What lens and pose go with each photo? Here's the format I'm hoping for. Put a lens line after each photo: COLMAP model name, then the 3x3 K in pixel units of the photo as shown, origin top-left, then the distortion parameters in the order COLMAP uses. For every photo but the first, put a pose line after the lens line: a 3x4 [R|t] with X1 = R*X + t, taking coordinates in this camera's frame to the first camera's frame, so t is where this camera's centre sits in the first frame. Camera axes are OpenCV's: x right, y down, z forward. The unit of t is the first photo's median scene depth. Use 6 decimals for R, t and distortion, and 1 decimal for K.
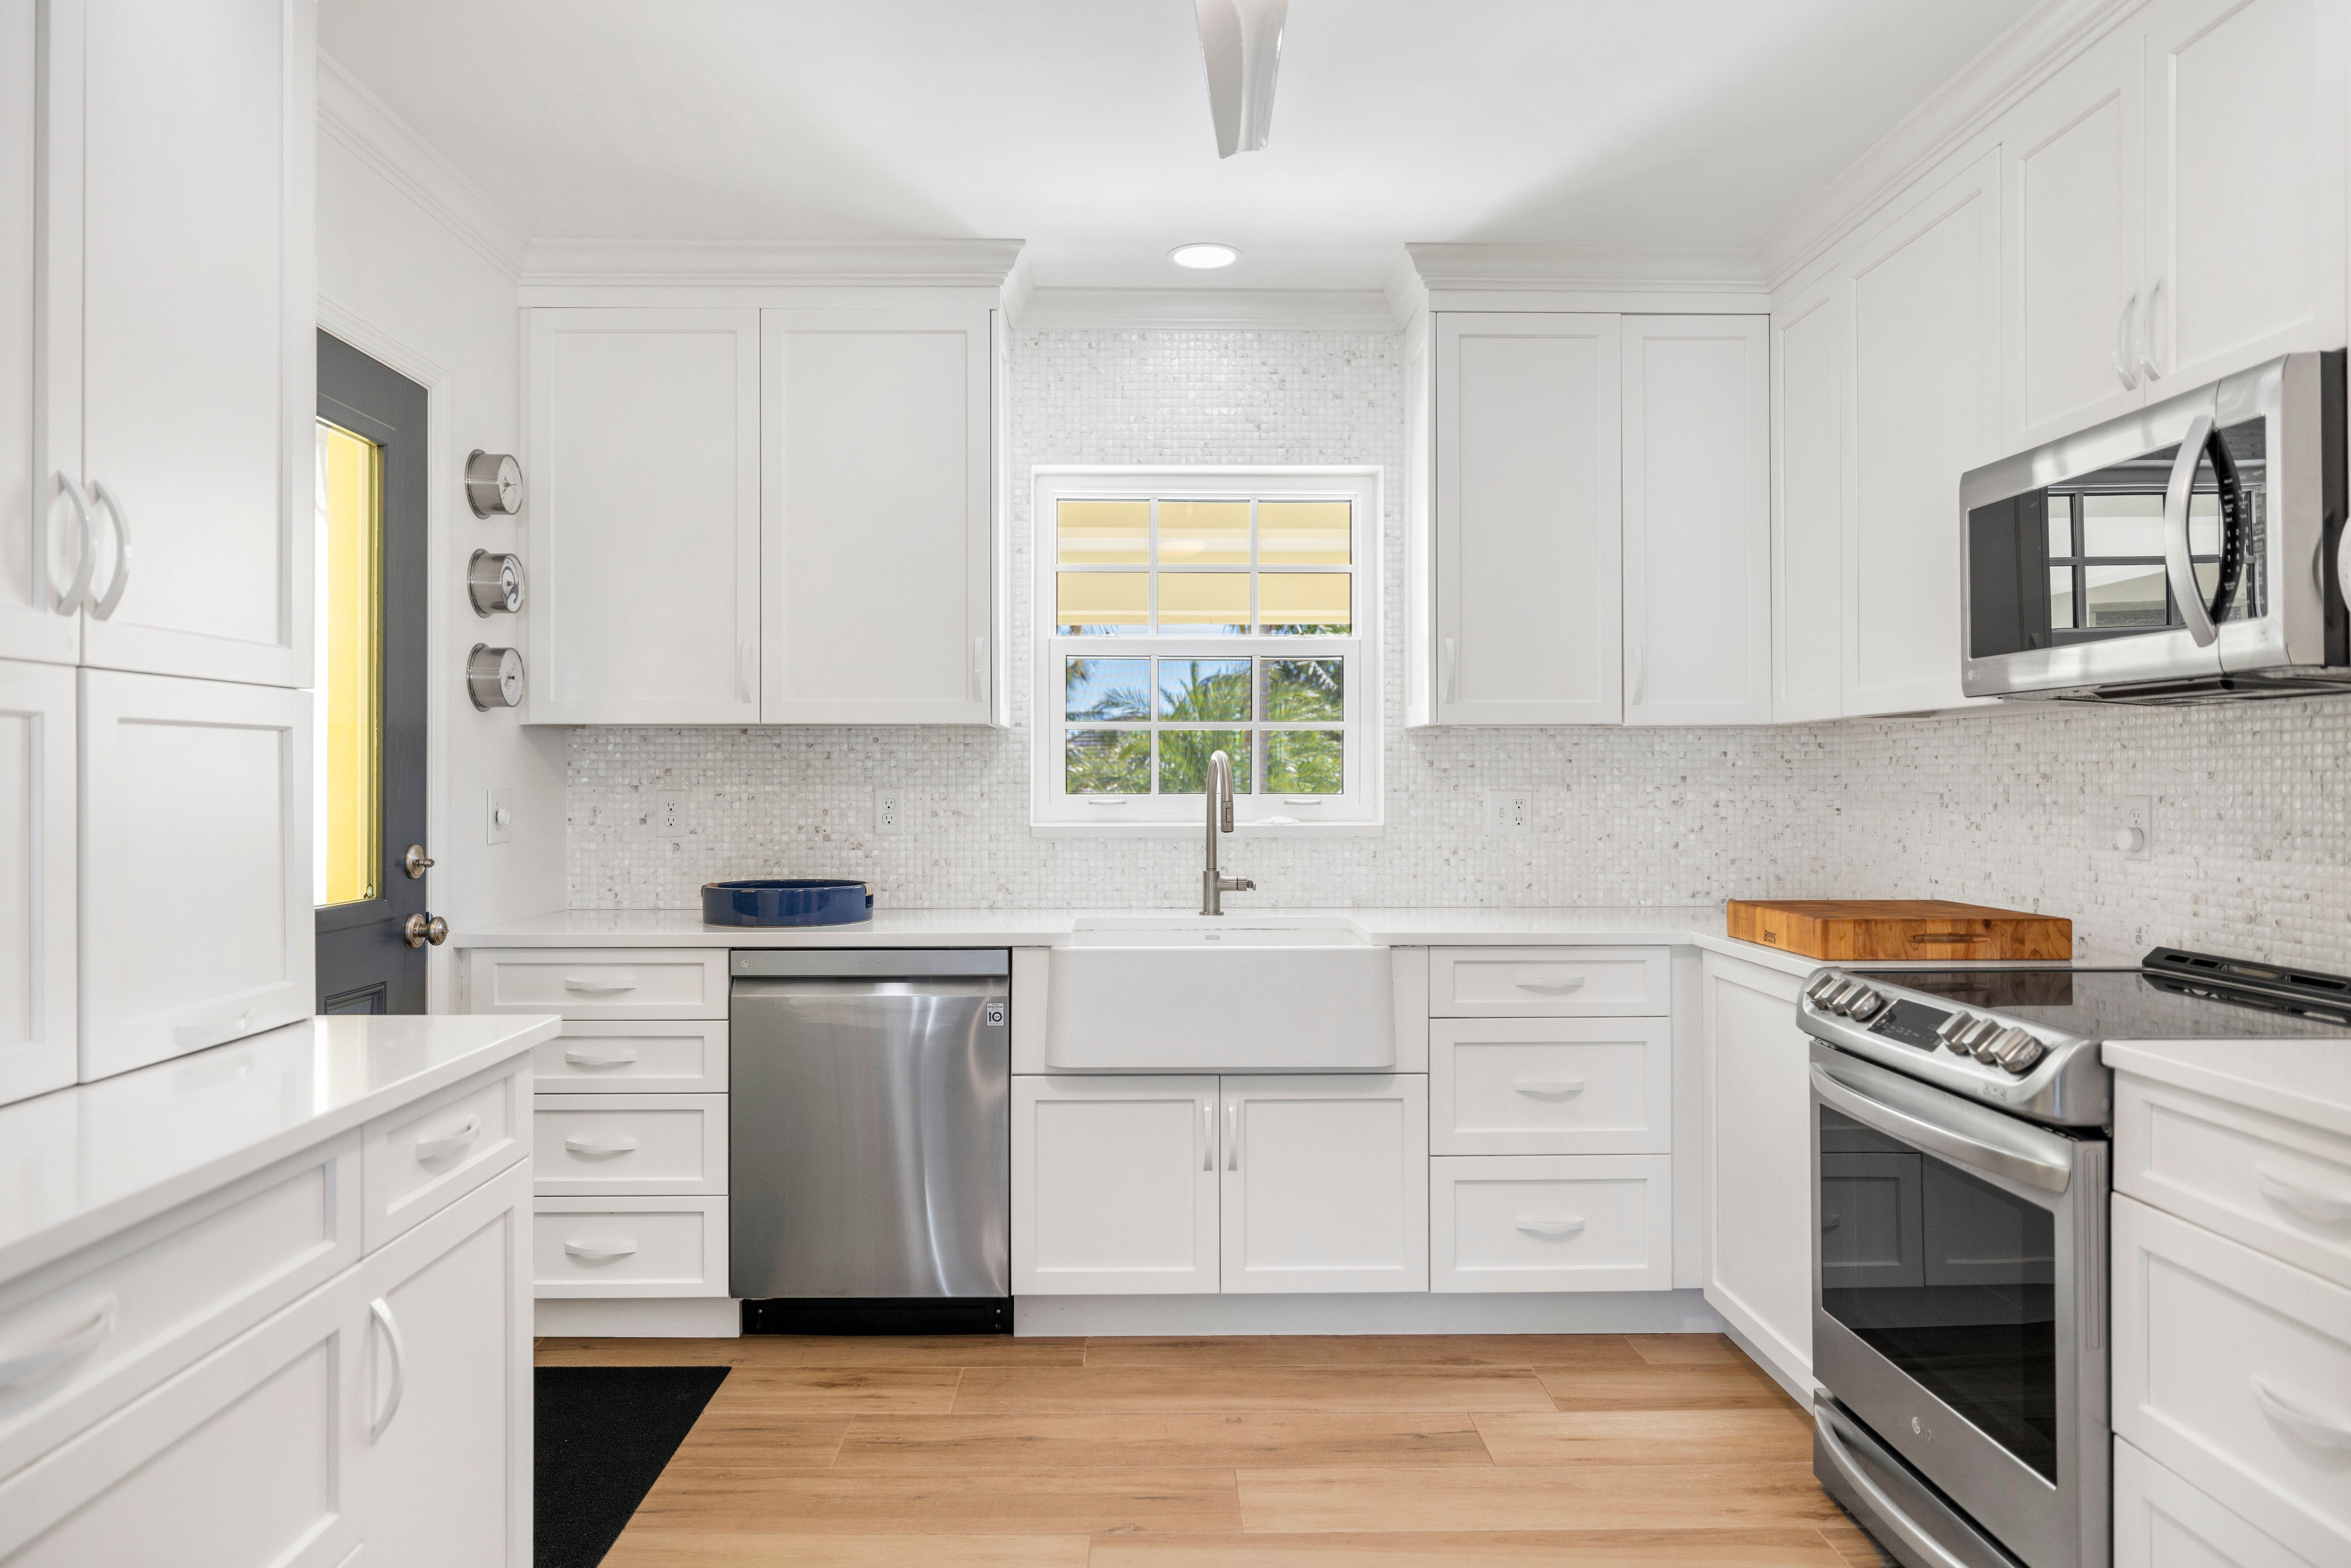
lens RADIAL K [[1522.8, 0, 1171.0], [0, 1522.8, 771.5], [0, 0, 1]] dist [-0.004744, 0.009900]
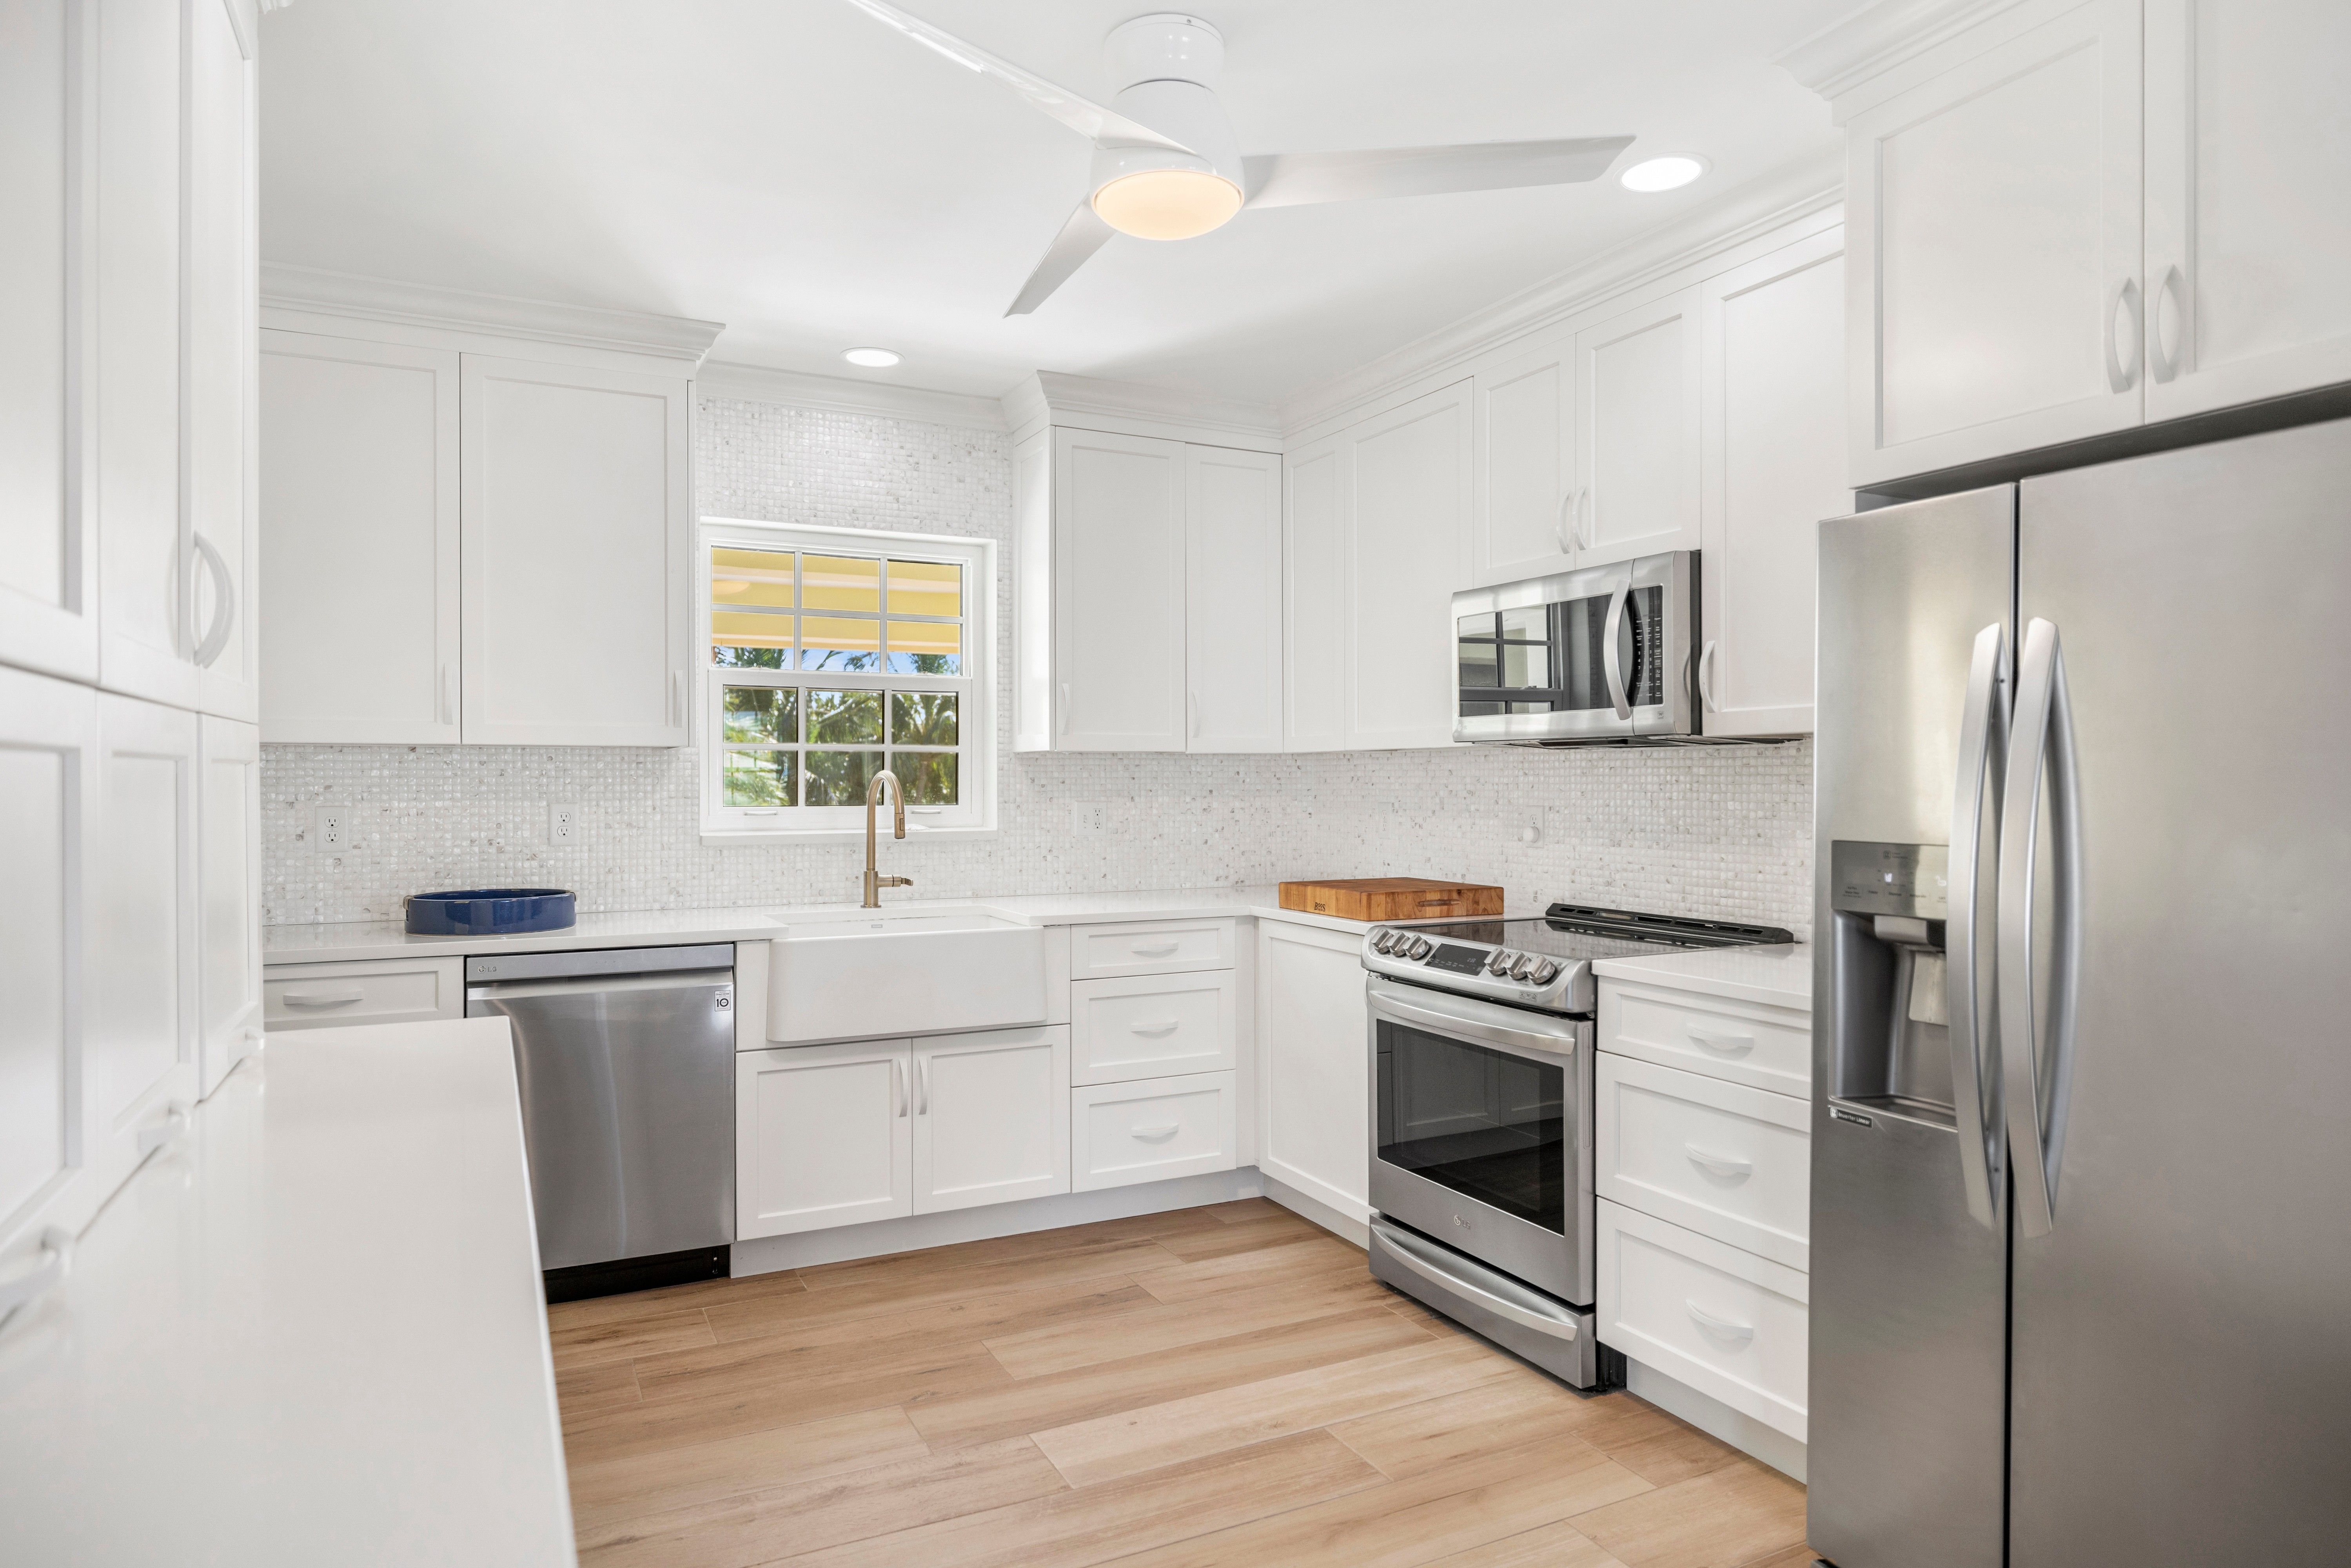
lens RADIAL K [[1367.3, 0, 1172.3], [0, 1367.3, 781.4], [0, 0, 1]] dist [-0.001111, 0.001720]
pose [[0.902510, 0.000605, 0.430668, -0.255466], [-0.003263, 0.999980, 0.005433, -0.013262], [-0.430656, -0.006309, 0.902494, -0.081673]]
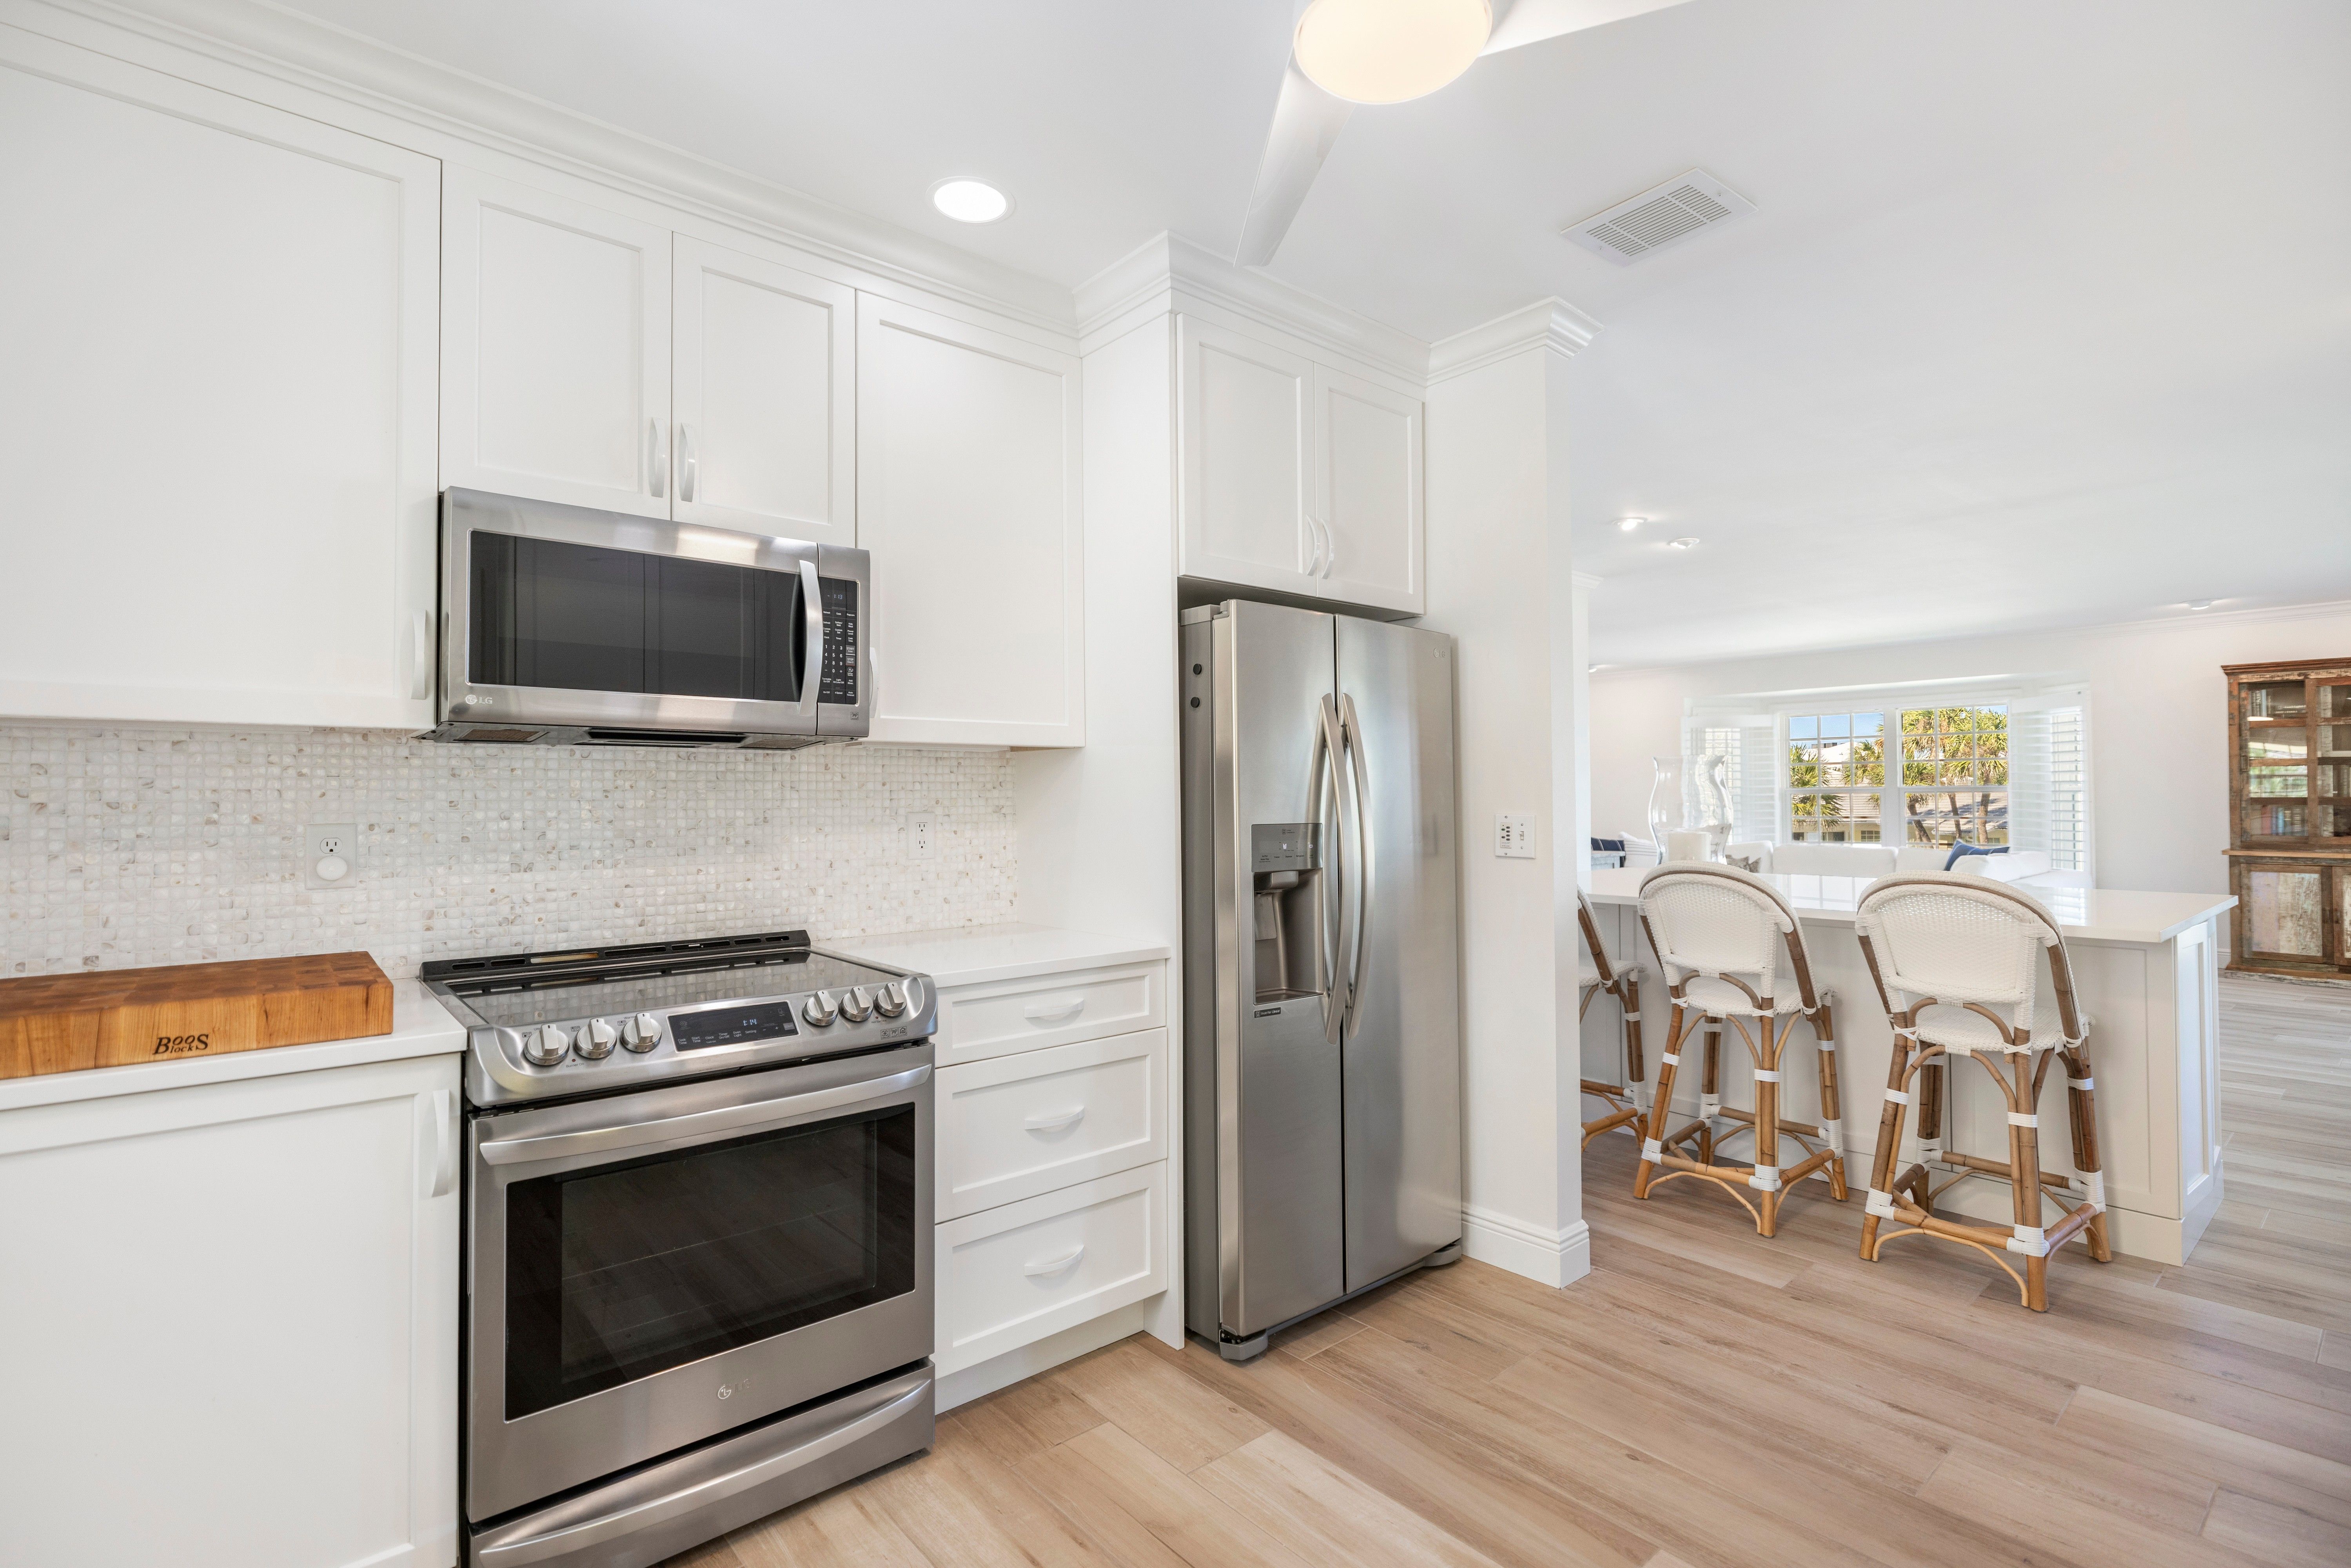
lens RADIAL K [[1076.0, 0, 1166.0], [0, 1076.0, 780.7], [0, 0, 1]] dist [-0.007717, 0.000966]
pose [[-0.623557, 0.018688, 0.781555, -0.229320], [0.001952, 0.999748, -0.022348, 0.003378], [-0.781776, -0.012410, -0.623436, 0.873263]]
